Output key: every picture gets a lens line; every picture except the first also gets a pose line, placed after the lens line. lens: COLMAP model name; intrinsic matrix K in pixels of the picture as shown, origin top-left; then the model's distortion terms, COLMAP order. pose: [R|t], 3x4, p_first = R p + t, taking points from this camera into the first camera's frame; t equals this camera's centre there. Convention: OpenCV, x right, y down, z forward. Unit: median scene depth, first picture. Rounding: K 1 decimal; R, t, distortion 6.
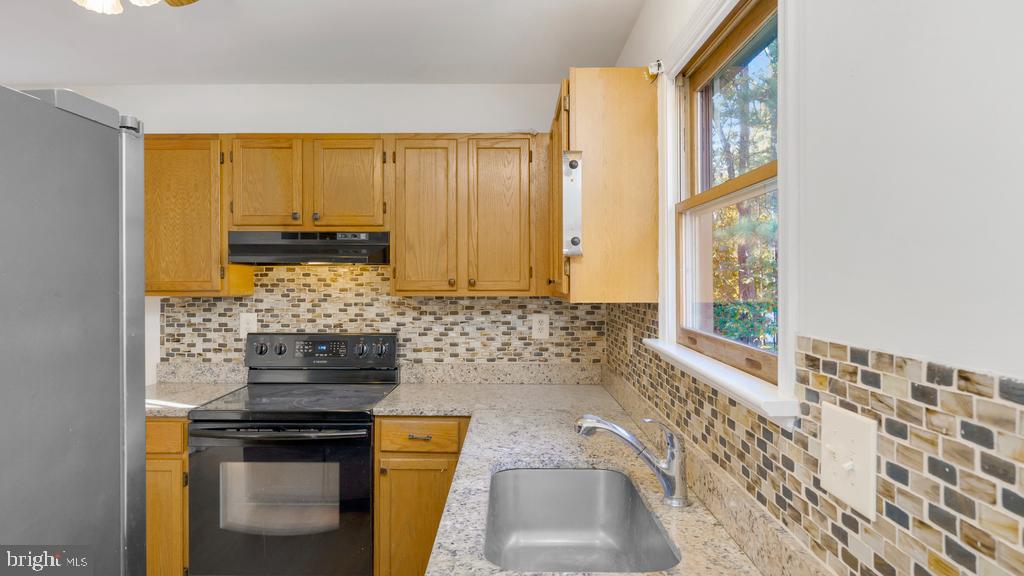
lens RADIAL K [[607.7, 0, 510.0], [0, 607.7, 277.8], [0, 0, 1]] dist [-0.000301, -0.000187]
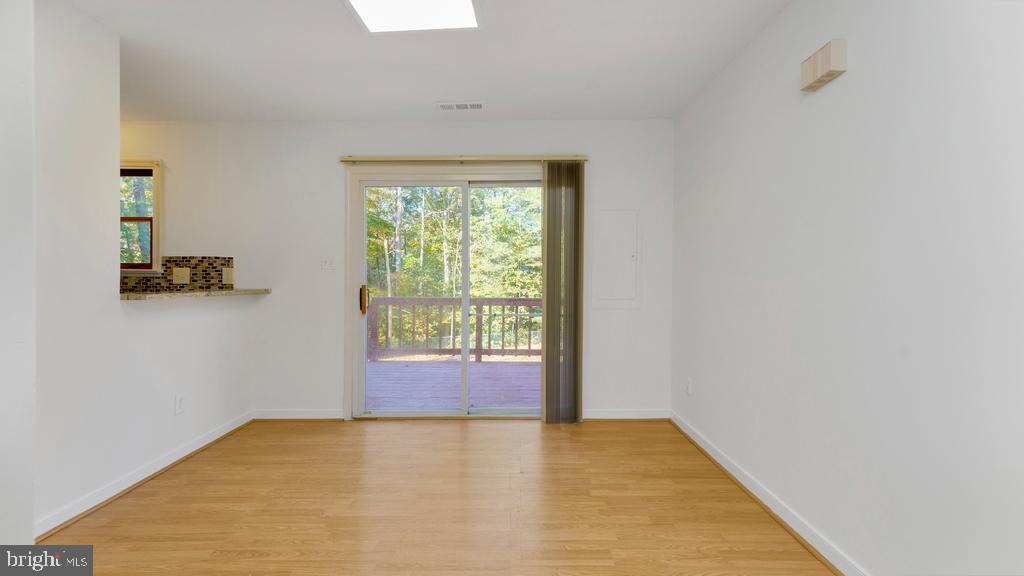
lens RADIAL K [[426.8, 0, 510.3], [0, 426.8, 280.8], [0, 0, 1]] dist [-0.000013, -0.000755]
pose [[-0.000884, -0.003099, 0.999995, -0.956011], [-0.003797, 0.999988, 0.003095, 0.087595], [-0.999992, -0.003794, -0.000896, -0.578339]]
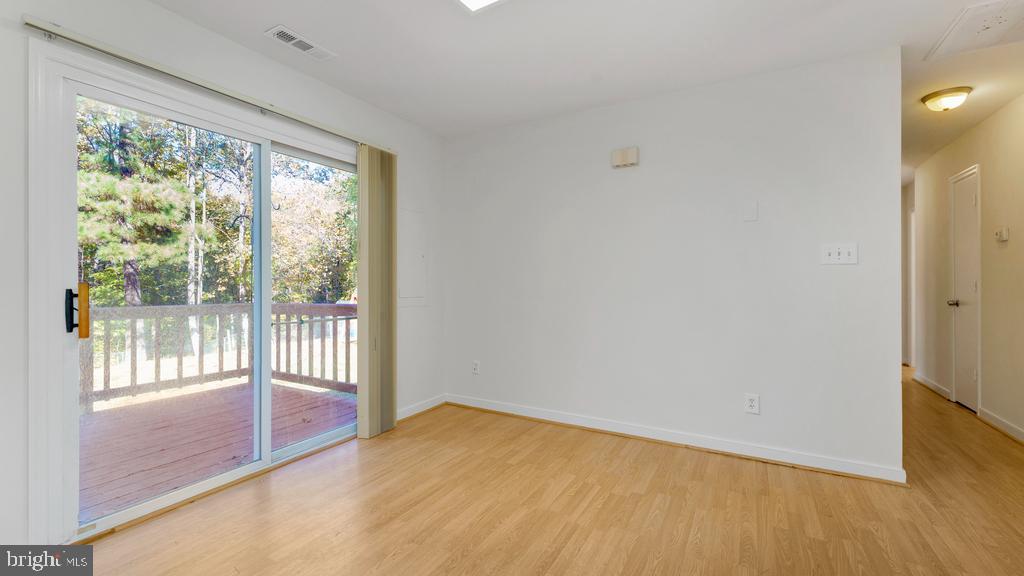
lens RADIAL K [[426.8, 0, 512.7], [0, 426.8, 289.6], [0, 0, 1]] dist [-0.000013, -0.000755]
pose [[-0.875718, -0.005286, 0.482794, -0.627417], [-0.002468, 0.999976, 0.006470, 0.105641], [-0.482817, 0.004474, -0.875710, 0.022253]]
